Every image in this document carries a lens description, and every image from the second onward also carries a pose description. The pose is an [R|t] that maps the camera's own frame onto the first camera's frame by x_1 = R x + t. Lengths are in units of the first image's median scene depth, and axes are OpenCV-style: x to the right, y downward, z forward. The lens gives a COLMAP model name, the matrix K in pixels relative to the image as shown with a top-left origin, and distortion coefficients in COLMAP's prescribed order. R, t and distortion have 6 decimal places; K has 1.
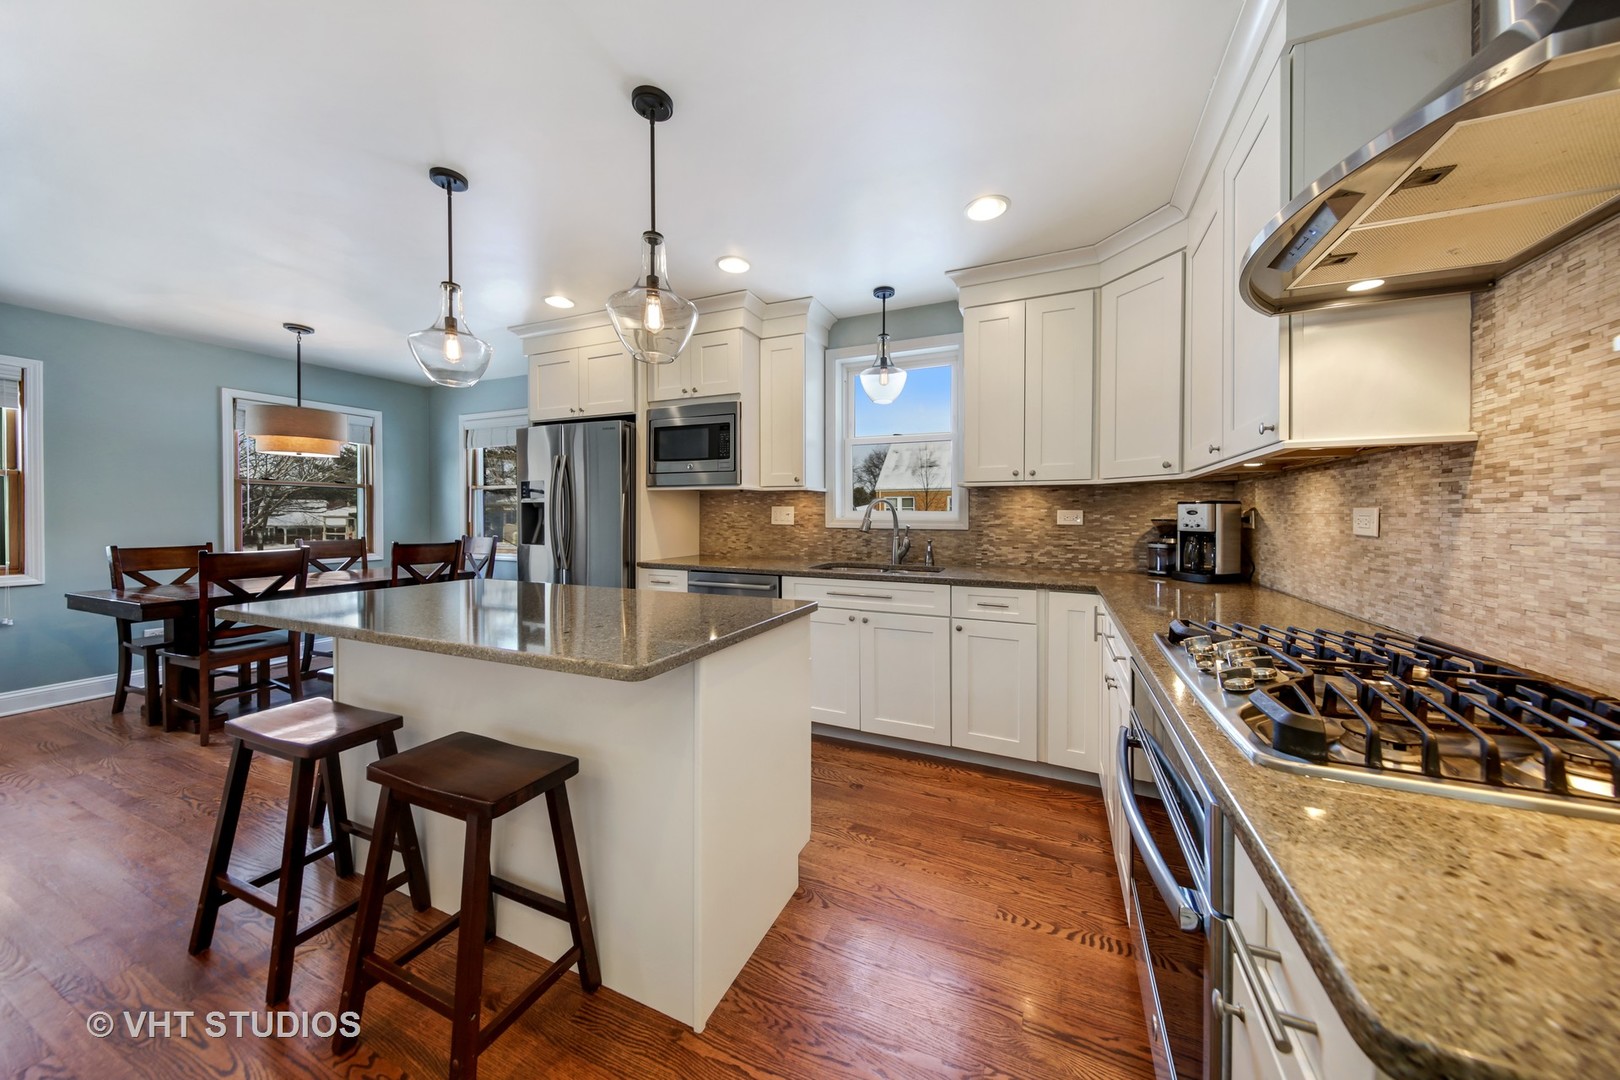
lens RADIAL K [[533.3, 0, 820.9], [0, 533.3, 524.1], [0, 0, 1]] dist [0.000877, 0.000058]
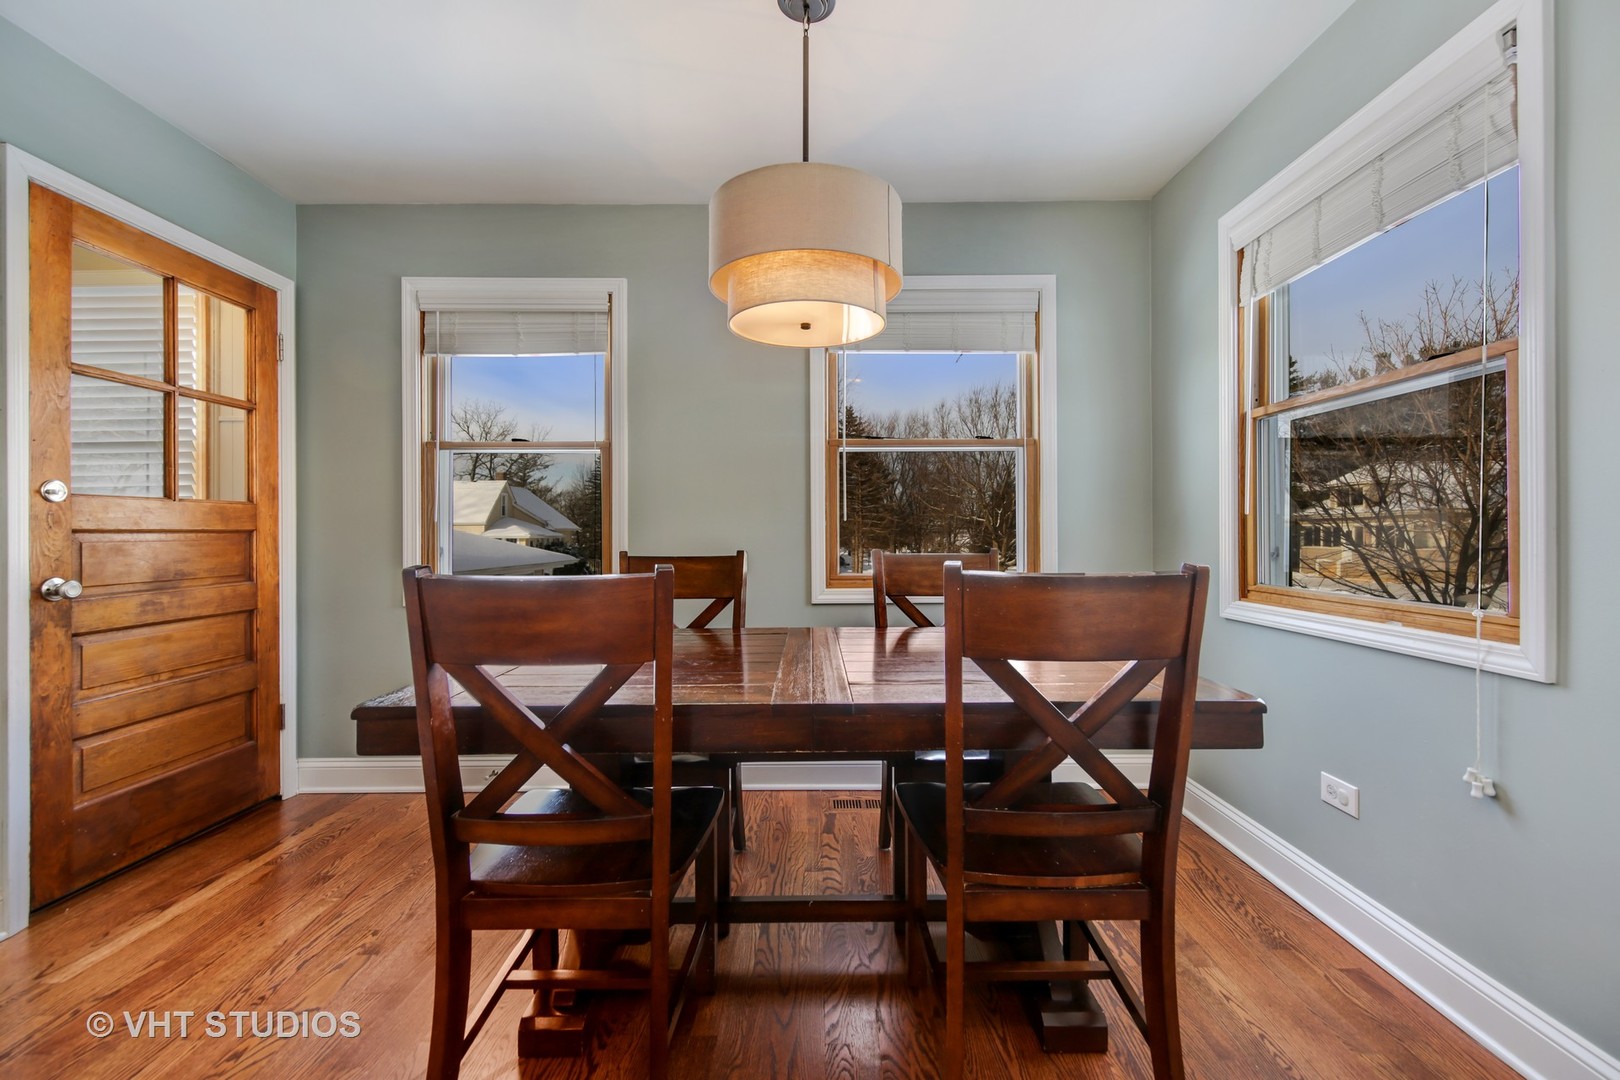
lens RADIAL K [[662.9, 0, 814.1], [0, 662.9, 537.1], [0, 0, 1]] dist [-0.007366, -0.001310]
pose [[0.398734, 0.000001, -0.917067, -1.326979], [-0.009171, 0.999950, -0.003986, 0.058128], [0.917021, 0.010000, 0.398714, 2.008928]]
